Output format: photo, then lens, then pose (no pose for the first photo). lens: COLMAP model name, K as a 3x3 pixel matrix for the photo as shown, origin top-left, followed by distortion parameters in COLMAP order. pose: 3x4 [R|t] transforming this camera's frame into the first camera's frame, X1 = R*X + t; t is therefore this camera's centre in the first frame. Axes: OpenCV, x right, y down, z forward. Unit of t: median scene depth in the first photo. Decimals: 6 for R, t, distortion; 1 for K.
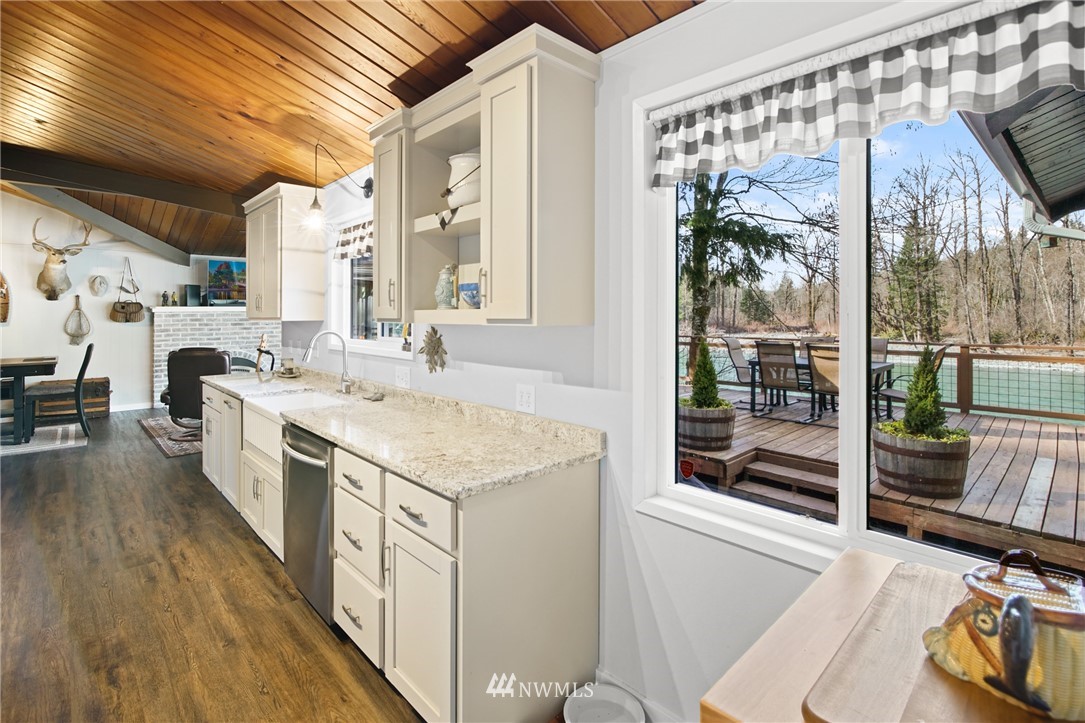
lens RADIAL K [[515.2, 0, 526.0], [0, 515.2, 310.2], [0, 0, 1]] dist [-0.002204, -0.000974]
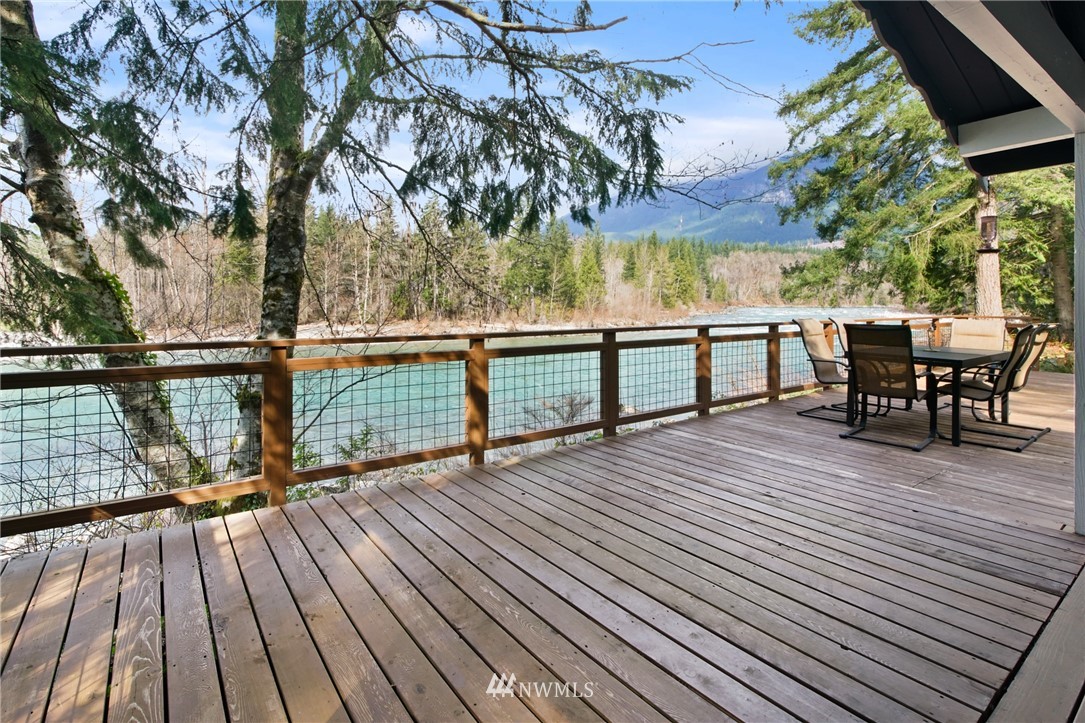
lens RADIAL K [[516.4, 0, 524.4], [0, 516.4, 298.8], [0, 0, 1]] dist [-0.011041, 0.009987]
pose [[0.113627, 0.012571, 0.993444, -0.248347], [-0.012761, 0.999856, -0.011192, 0.041000], [-0.993442, -0.011405, 0.113771, 1.485800]]
